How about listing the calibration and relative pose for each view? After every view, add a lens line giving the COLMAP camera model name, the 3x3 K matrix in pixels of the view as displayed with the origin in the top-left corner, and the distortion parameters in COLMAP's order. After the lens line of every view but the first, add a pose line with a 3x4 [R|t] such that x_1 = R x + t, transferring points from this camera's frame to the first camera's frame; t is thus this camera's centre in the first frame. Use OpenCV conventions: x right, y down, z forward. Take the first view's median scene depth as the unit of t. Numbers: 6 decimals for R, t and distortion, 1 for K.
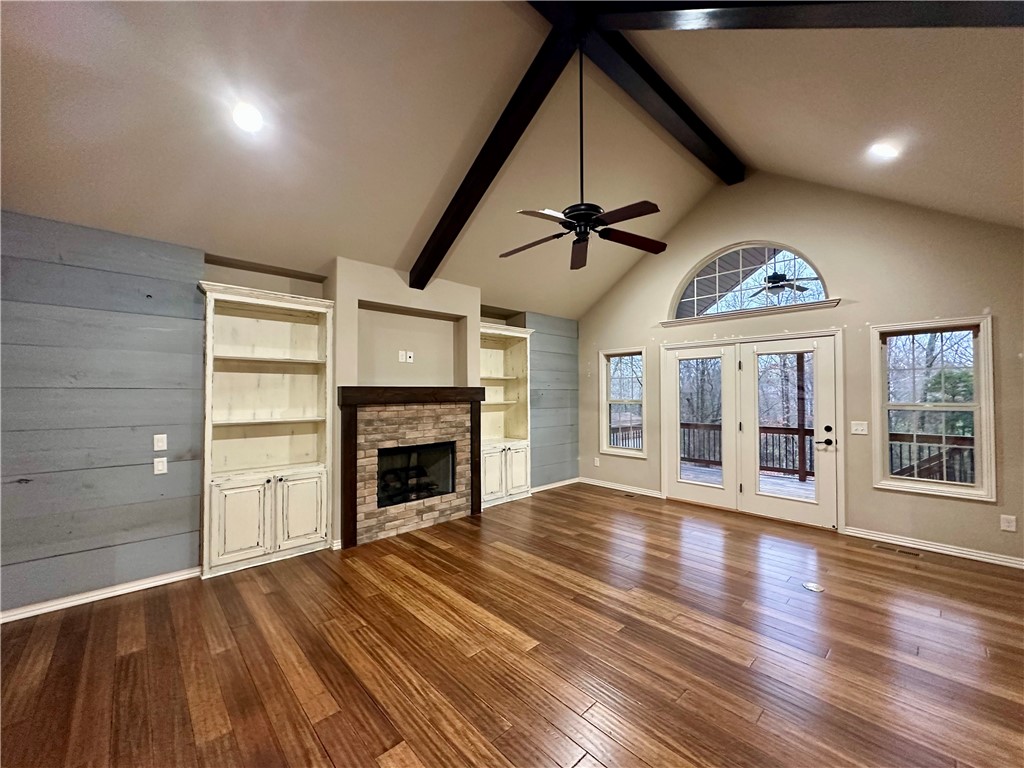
lens RADIAL K [[407.4, 0, 511.9], [0, 407.4, 386.2], [0, 0, 1]] dist [-0.002333, 0.000294]
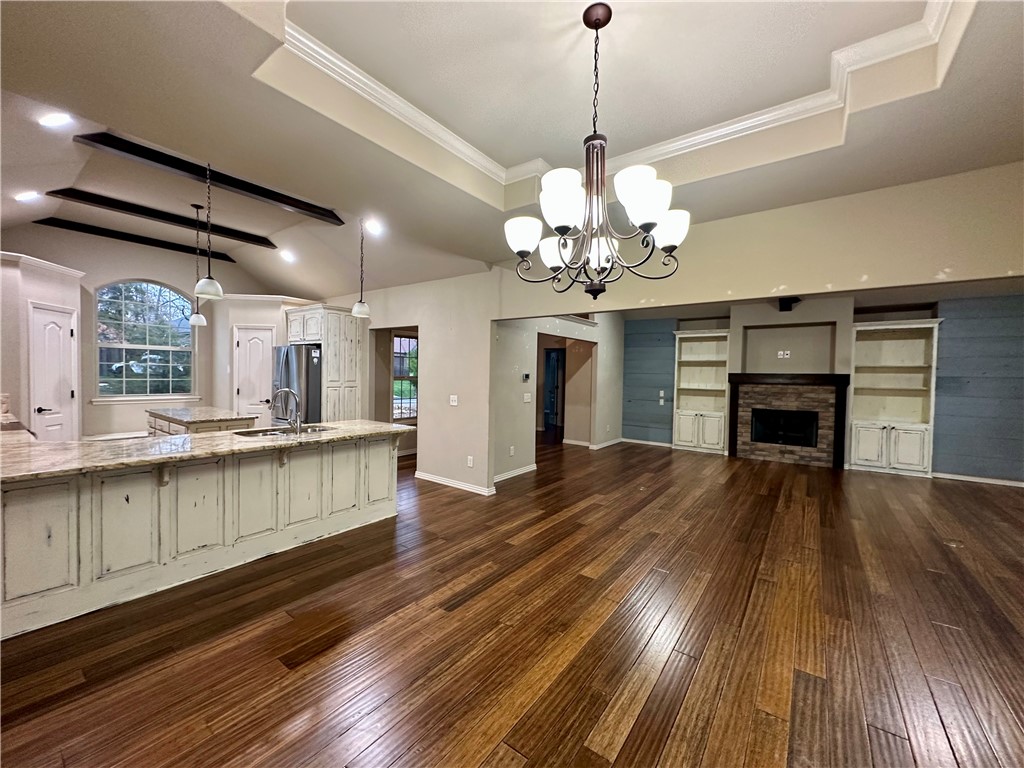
lens RADIAL K [[407.4, 0, 512.0], [0, 407.4, 385.7], [0, 0, 1]] dist [-0.002333, 0.000294]
pose [[0.177638, 0.034000, -0.983508, 1.229291], [-0.001679, 0.999412, 0.034246, -0.003917], [0.984095, -0.004432, 0.177590, -0.349599]]
